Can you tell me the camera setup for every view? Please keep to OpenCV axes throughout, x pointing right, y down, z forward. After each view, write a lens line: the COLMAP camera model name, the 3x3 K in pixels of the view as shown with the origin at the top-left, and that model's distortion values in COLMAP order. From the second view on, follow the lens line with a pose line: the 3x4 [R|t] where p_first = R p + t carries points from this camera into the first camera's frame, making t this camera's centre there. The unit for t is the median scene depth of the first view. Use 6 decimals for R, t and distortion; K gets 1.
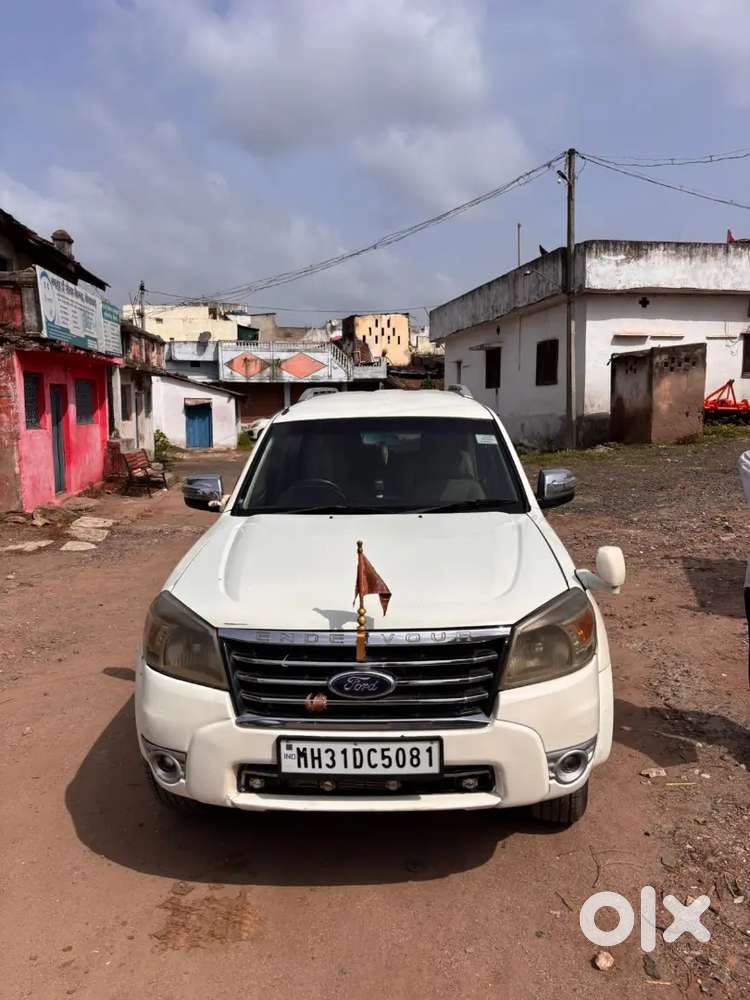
lens RADIAL K [[742.1, 0, 375.0], [0, 742.1, 500.0], [0, 0, 1]] dist [0.012244, 0.002209]
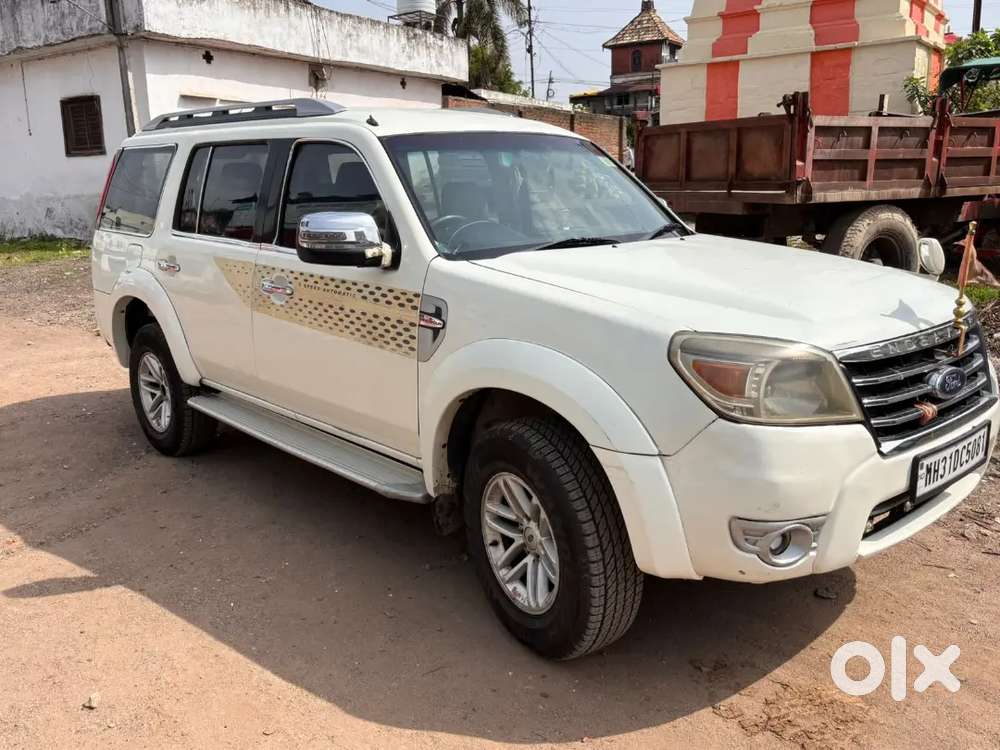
lens RADIAL K [[855.1, 0, 500.0], [0, 855.1, 375.0], [0, 0, 1]] dist [0.010546, -0.005324]
pose [[0.708898, -0.151105, 0.688935, -0.657338], [0.095760, 0.988357, 0.118242, 0.034287], [-0.698781, -0.017849, 0.715113, 0.360345]]
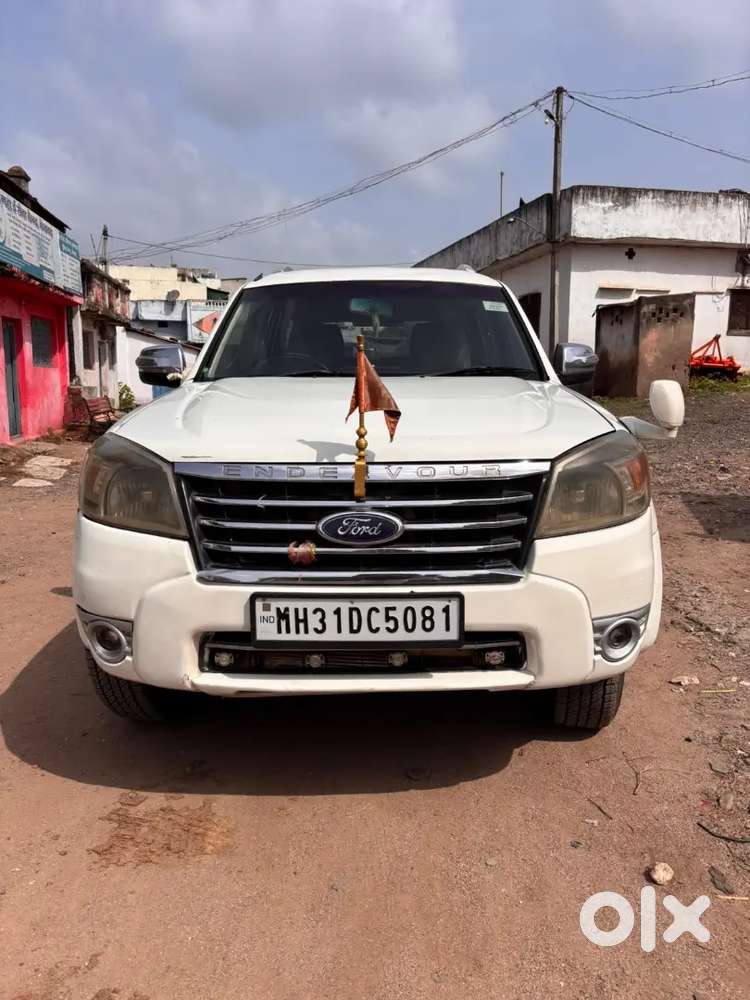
lens RADIAL K [[747.2, 0, 371.4], [0, 747.2, 504.6], [0, 0, 1]] dist [0.019425, 0.003019]
pose [[0.999433, 0.008068, 0.032680, -0.018318], [-0.009464, 0.999039, 0.042793, 0.108916], [-0.032304, -0.043078, 0.998549, 0.126096]]
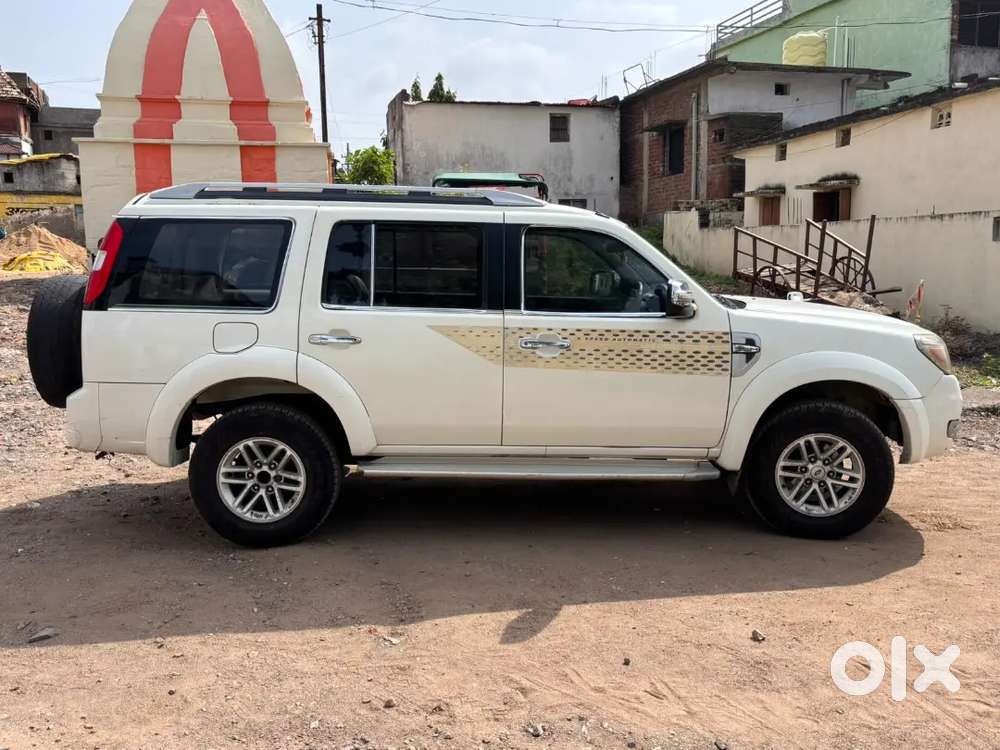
lens RADIAL K [[855.1, 0, 500.0], [0, 855.1, 375.0], [0, 0, 1]] dist [0.010546, -0.005324]
pose [[-0.056830, -0.124324, 0.990613, -1.244190], [0.131750, 0.982605, 0.130877, -0.077968], [-0.989653, 0.137951, -0.039462, 1.234149]]
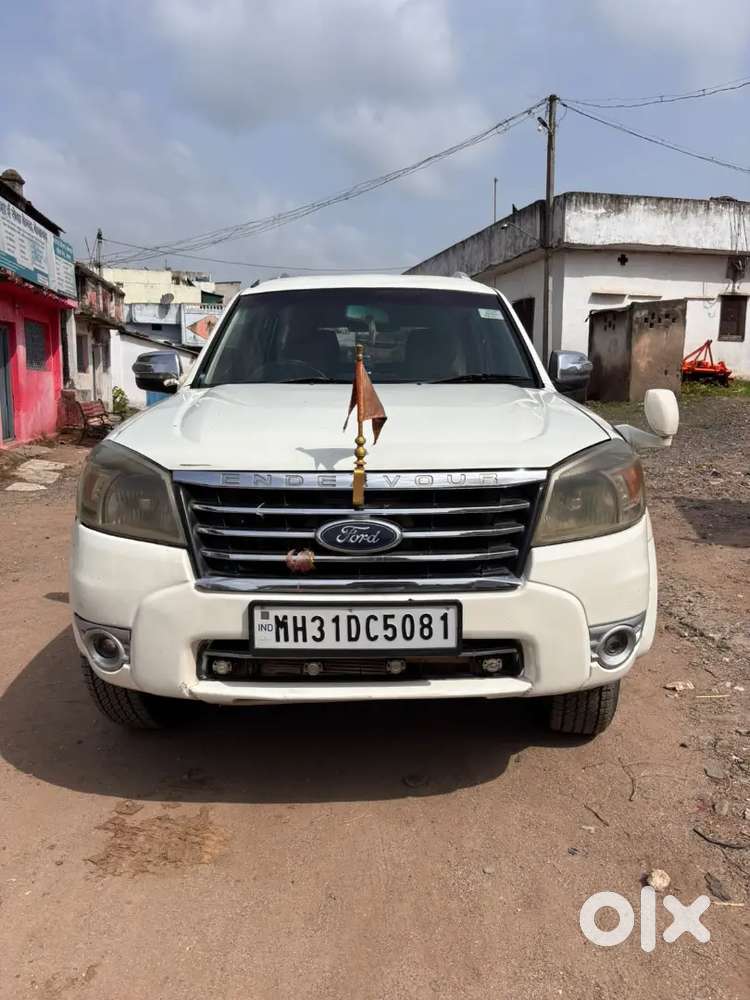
lens RADIAL K [[747.4, 0, 375.0], [0, 747.4, 500.0], [0, 0, 1]] dist [0.019702, -0.001471]
pose [[0.998933, 0.008992, 0.045308, -0.020968], [-0.010454, 0.999429, 0.032133, 0.105866], [-0.044993, -0.032572, 0.998456, 0.123968]]
